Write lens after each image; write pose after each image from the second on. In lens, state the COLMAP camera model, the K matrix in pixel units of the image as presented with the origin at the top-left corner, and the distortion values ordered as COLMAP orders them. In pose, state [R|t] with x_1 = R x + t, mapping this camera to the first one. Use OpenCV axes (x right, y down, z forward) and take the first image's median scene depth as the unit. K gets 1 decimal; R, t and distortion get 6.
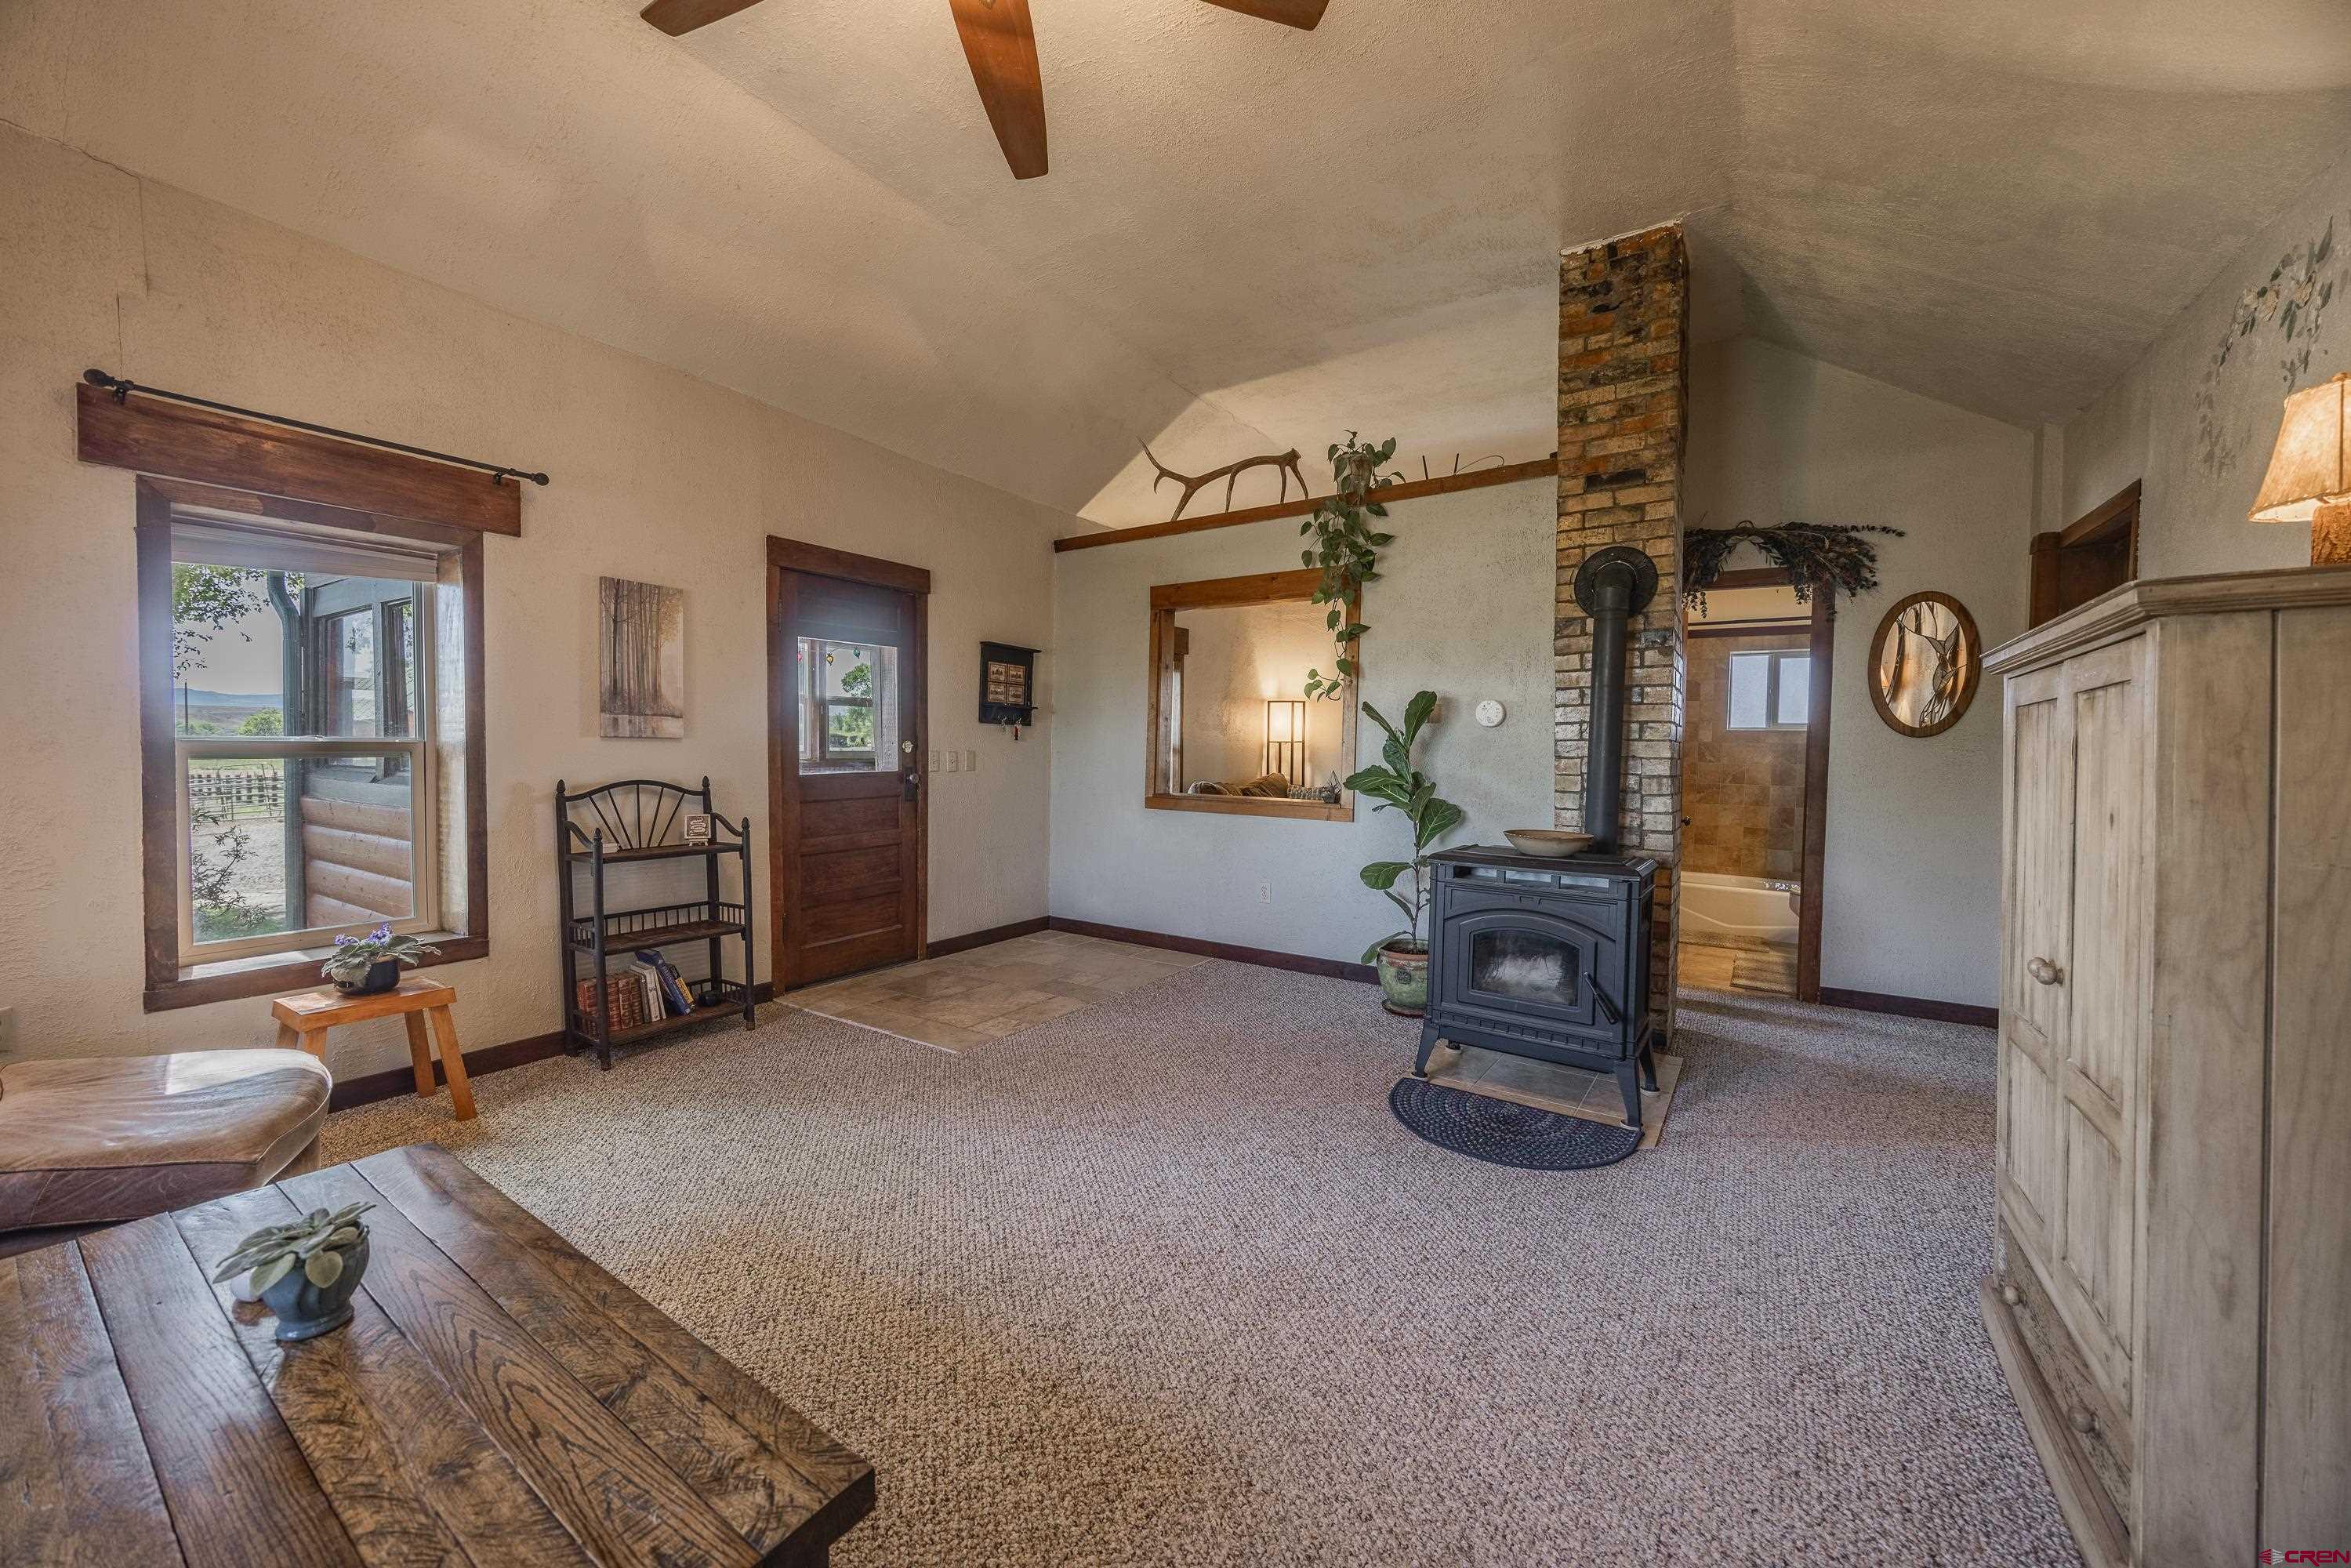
lens RADIAL K [[882.4, 0, 1163.3], [0, 882.4, 776.8], [0, 0, 1]] dist [-0.005104, 0.000137]
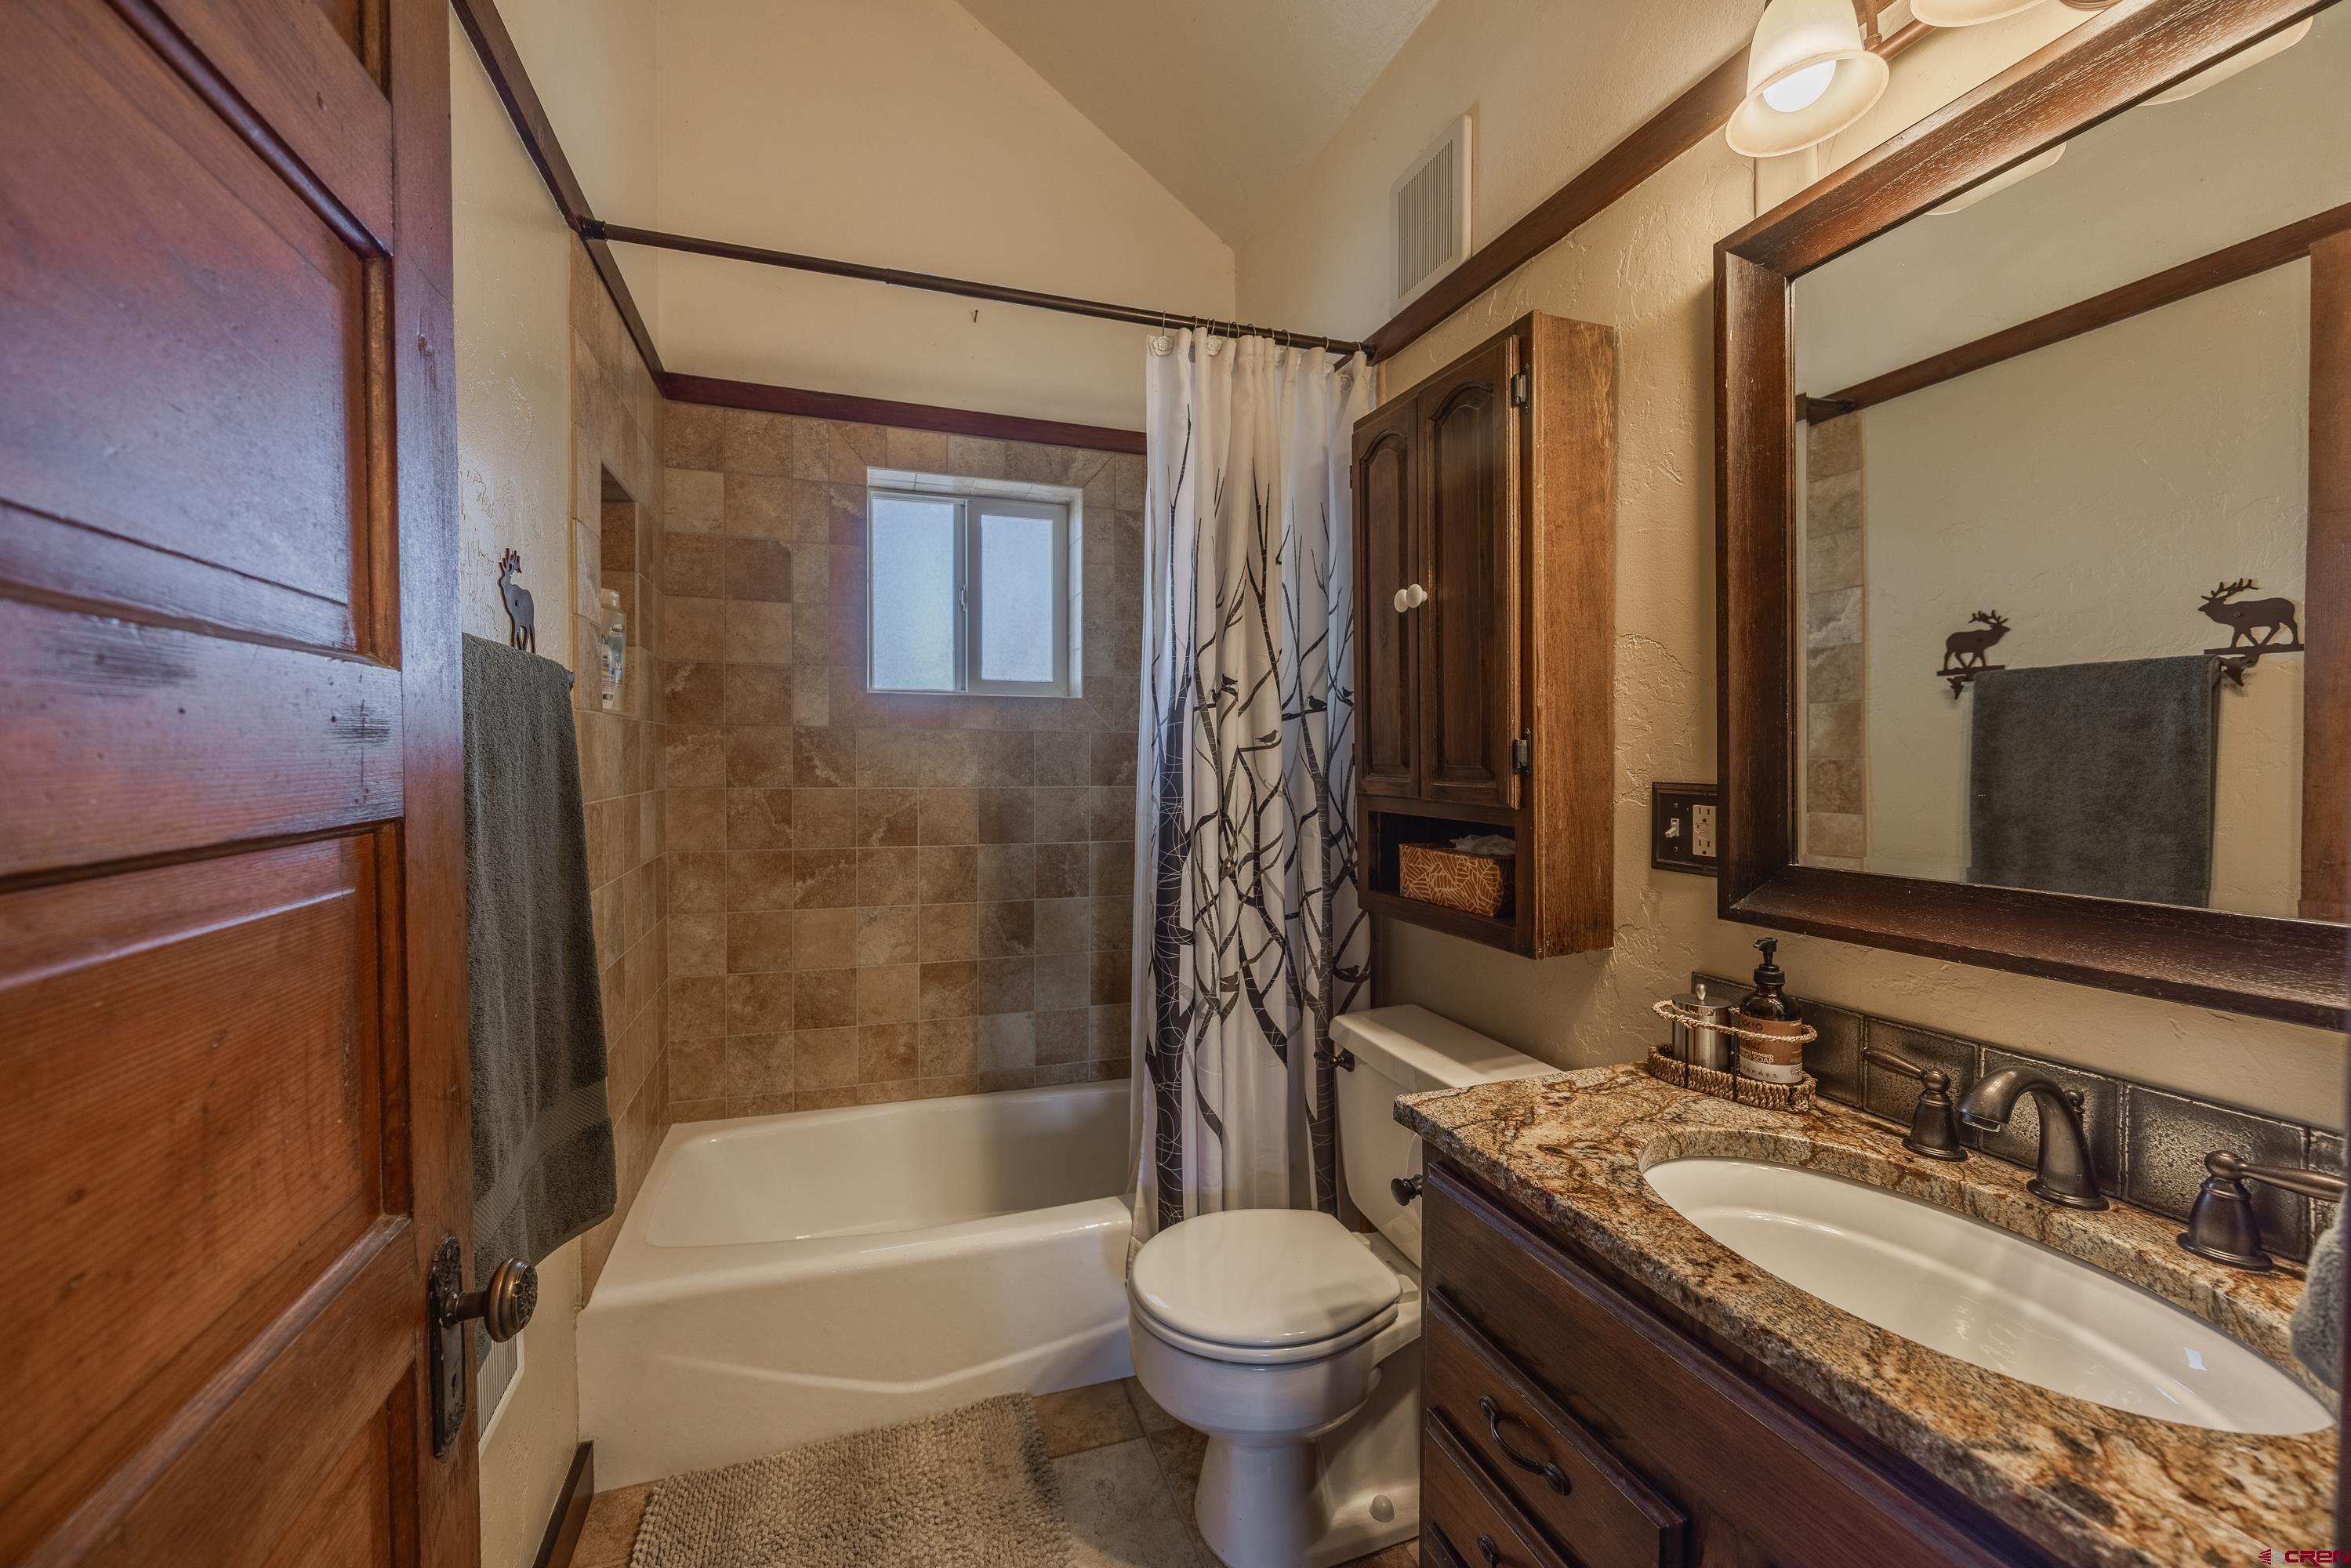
lens RADIAL K [[882.4, 0, 1167.3], [0, 882.4, 783.7], [0, 0, 1]] dist [-0.005104, 0.000137]
pose [[0.589175, -0.032387, 0.807356, 0.431664], [0.034160, 0.999301, 0.015158, -0.018323], [-0.807283, 0.018648, 0.589870, 0.706869]]
